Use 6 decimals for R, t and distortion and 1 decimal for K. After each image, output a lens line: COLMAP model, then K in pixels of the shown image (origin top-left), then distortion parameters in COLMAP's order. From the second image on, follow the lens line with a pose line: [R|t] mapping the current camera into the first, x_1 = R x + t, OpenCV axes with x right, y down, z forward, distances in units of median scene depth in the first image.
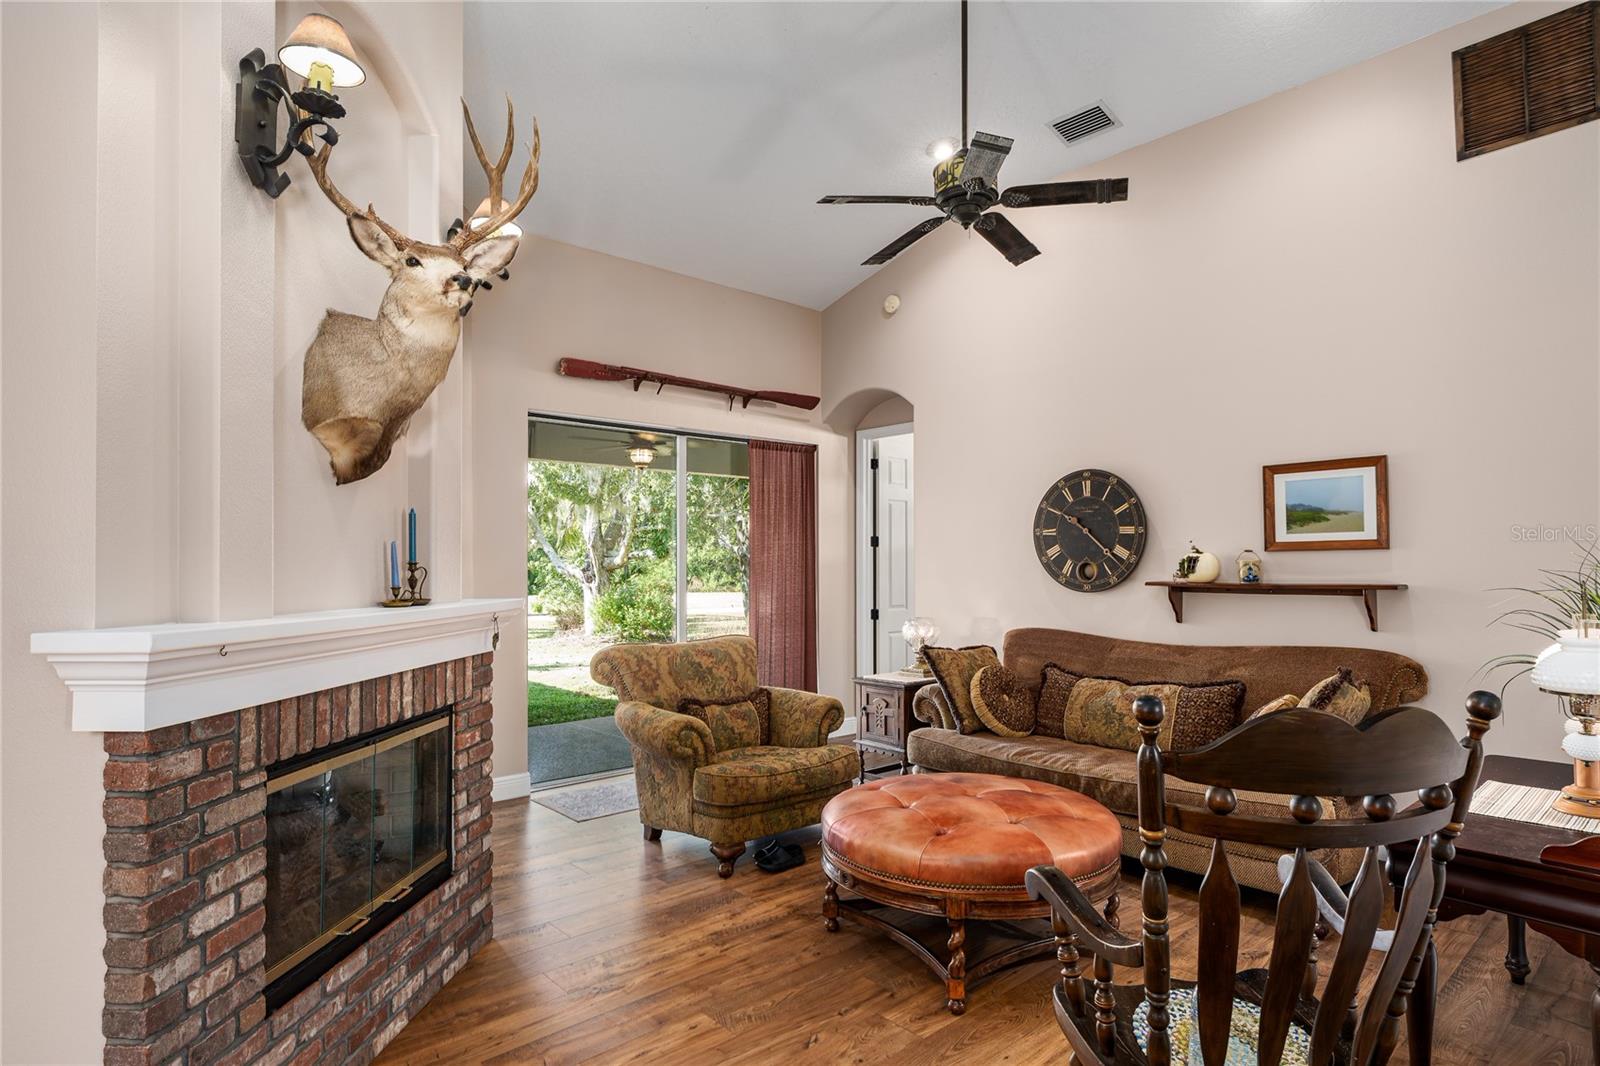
lens RADIAL K [[863.8, 0, 803.2], [0, 863.8, 546.8], [0, 0, 1]] dist [-0.000290, 0.001257]
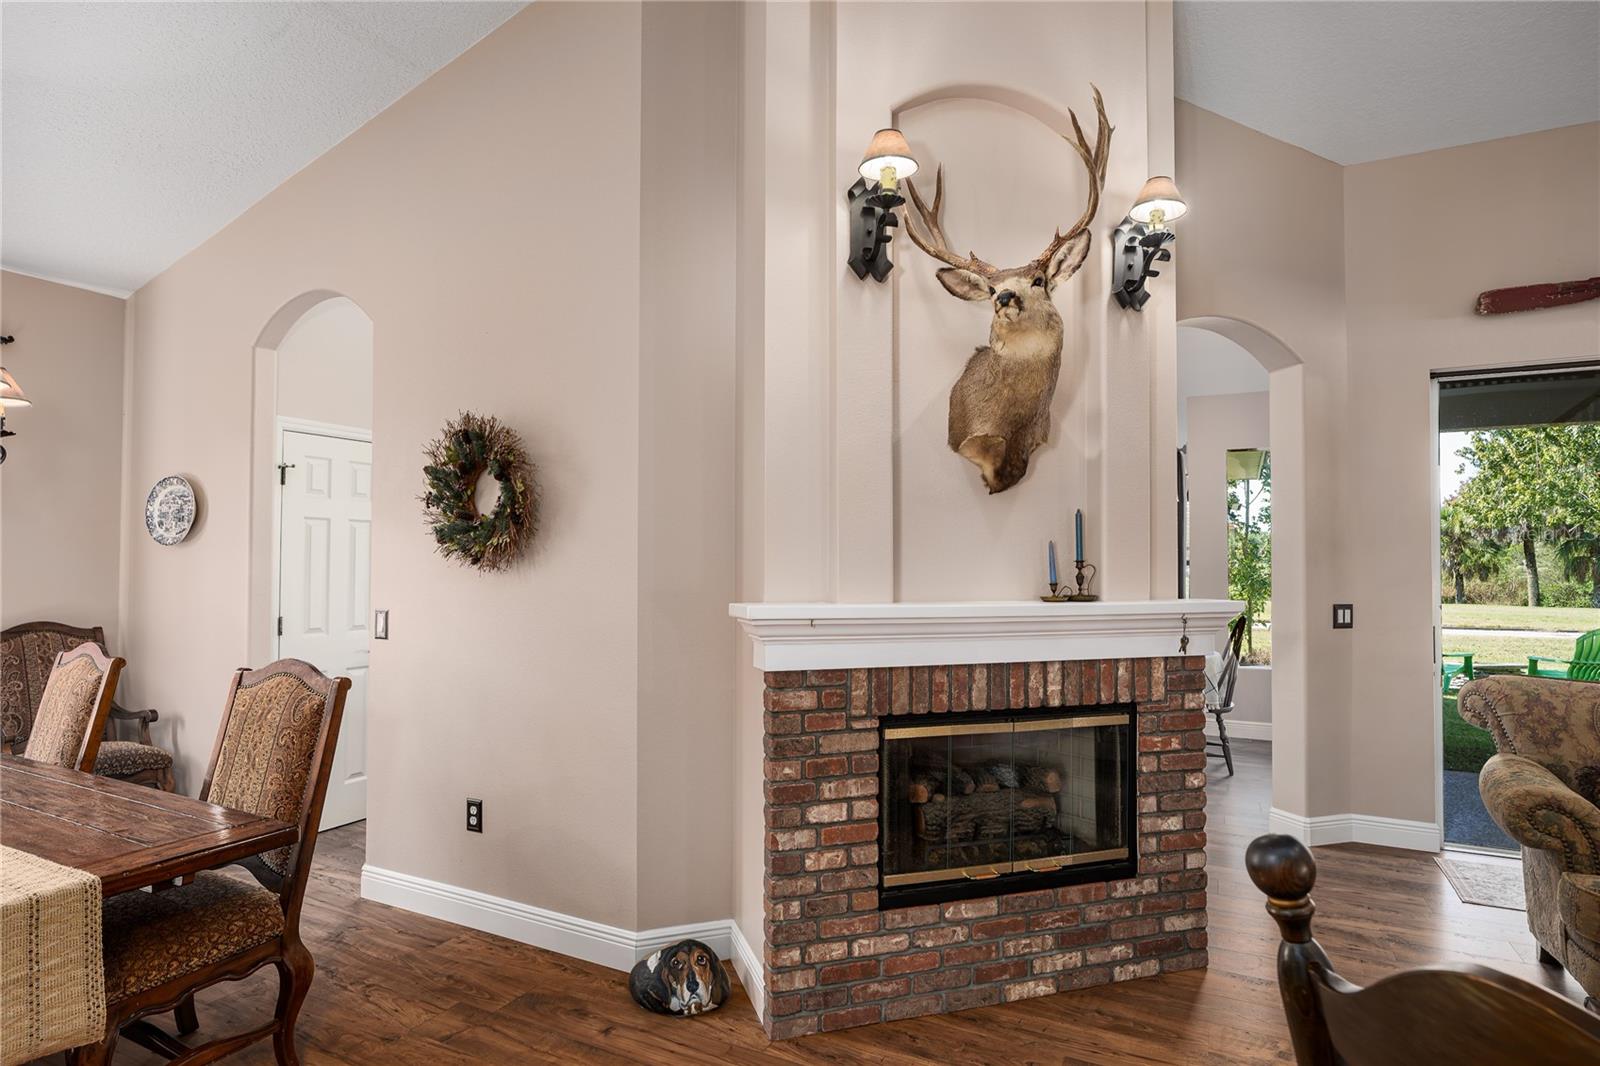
lens RADIAL K [[863.8, 0, 799.8], [0, 863.8, 532.3], [0, 0, 1]] dist [-0.000290, 0.001257]
pose [[0.358241, -0.028514, -0.933194, 0.523211], [0.016681, 0.999569, -0.024138, 0.004724], [0.933480, -0.006920, 0.358562, 0.389534]]
